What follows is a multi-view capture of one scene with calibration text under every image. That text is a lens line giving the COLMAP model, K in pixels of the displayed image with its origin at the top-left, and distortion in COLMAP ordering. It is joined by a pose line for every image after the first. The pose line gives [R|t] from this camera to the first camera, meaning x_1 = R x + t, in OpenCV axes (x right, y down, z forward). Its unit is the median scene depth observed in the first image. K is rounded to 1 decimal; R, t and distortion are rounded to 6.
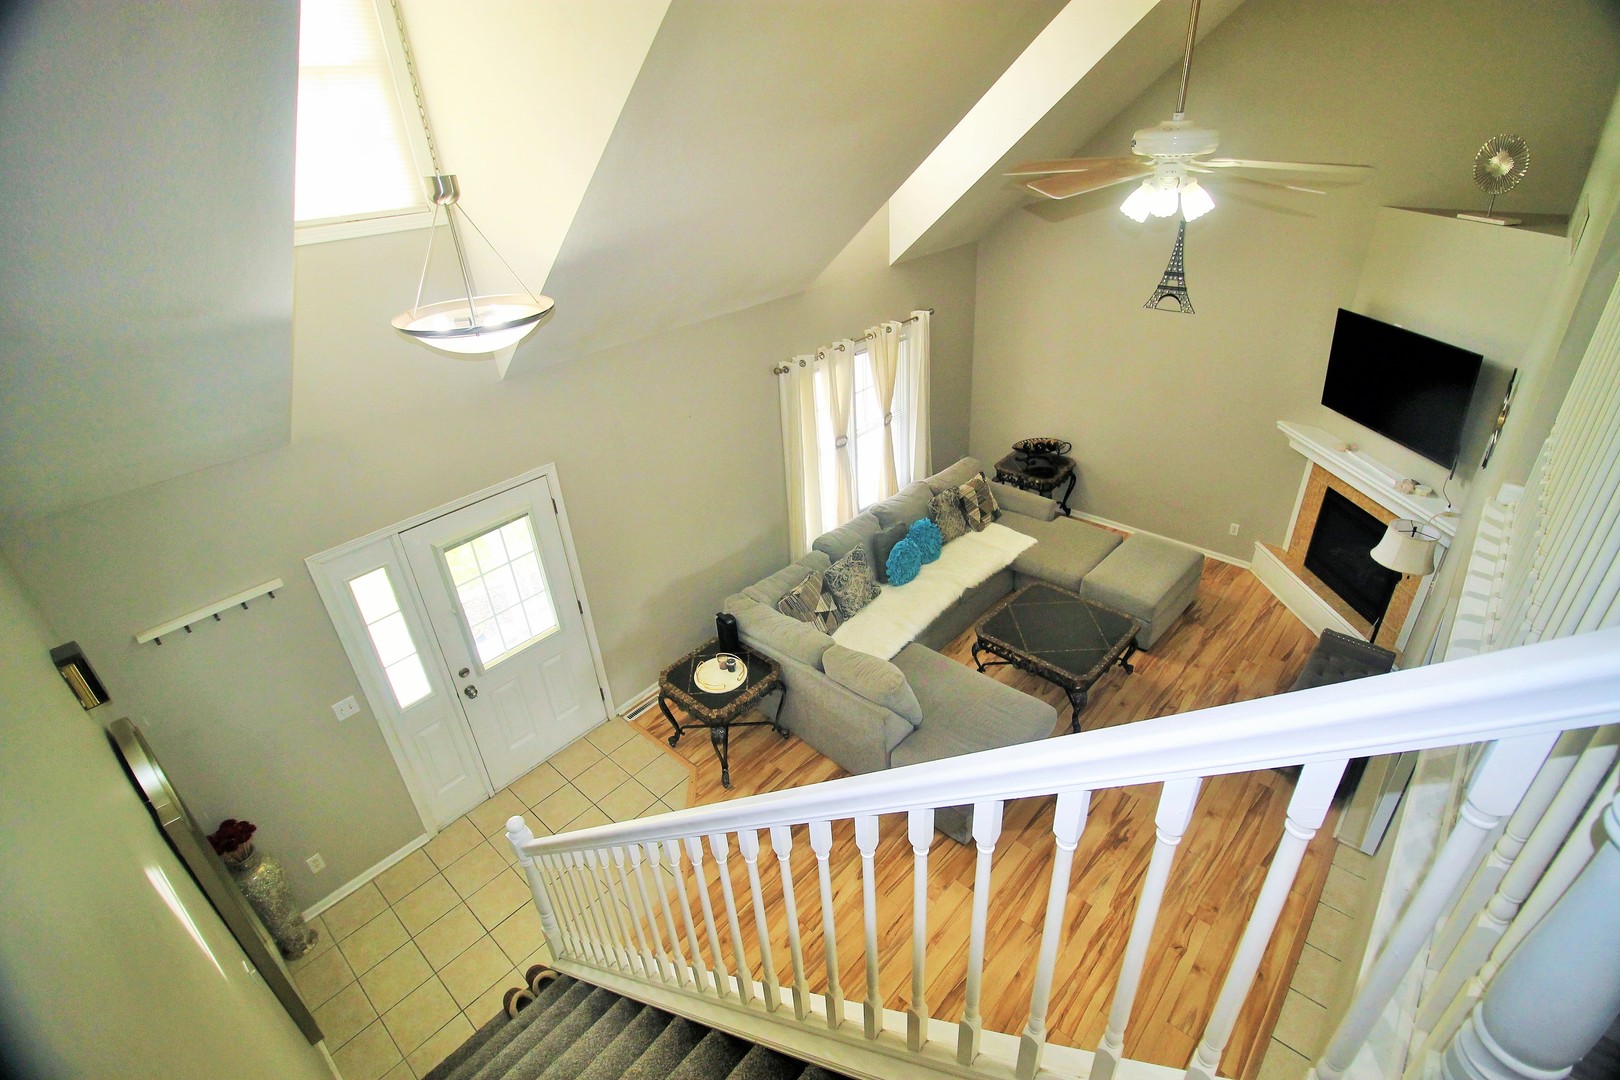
lens RADIAL K [[763.1, 0, 826.0], [0, 763.1, 530.3], [0, 0, 1]] dist [0.001225, -0.014281]
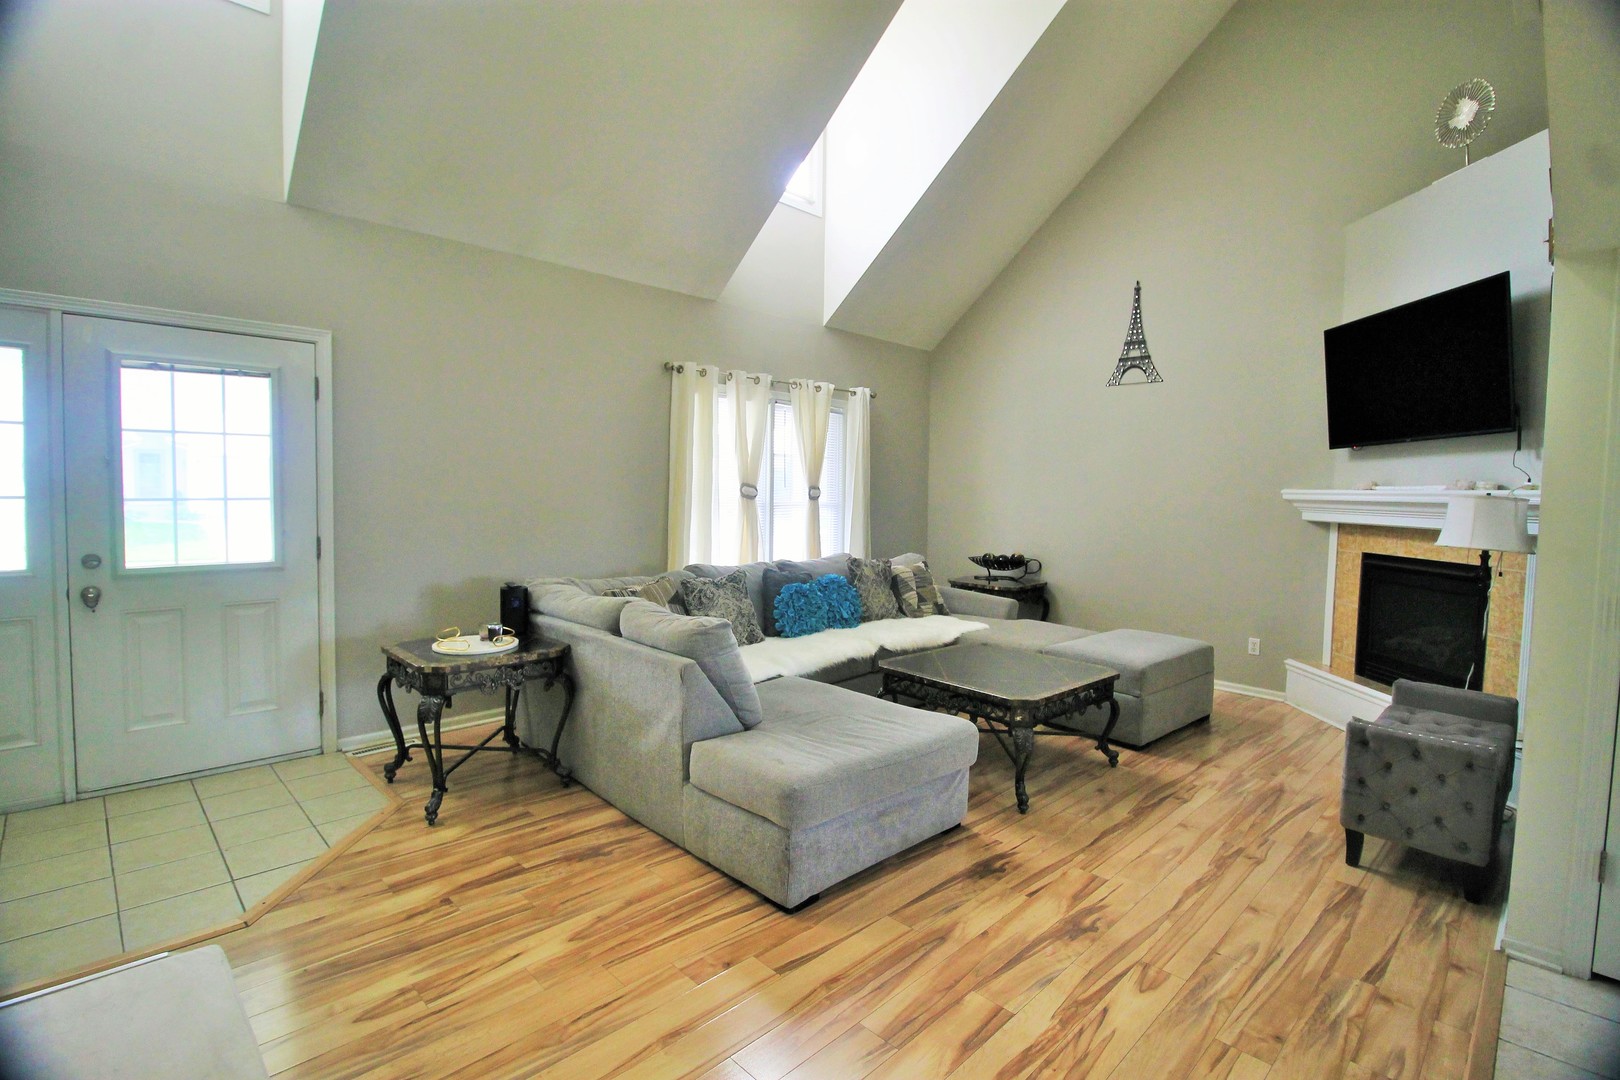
lens RADIAL K [[763.1, 0, 826.0], [0, 763.1, 530.3], [0, 0, 1]] dist [0.001225, -0.014281]
pose [[0.996163, 0.069826, -0.052763, 0.171773], [-0.086089, 0.890329, -0.447106, 0.326105], [0.015757, 0.449933, 0.892923, 0.317440]]
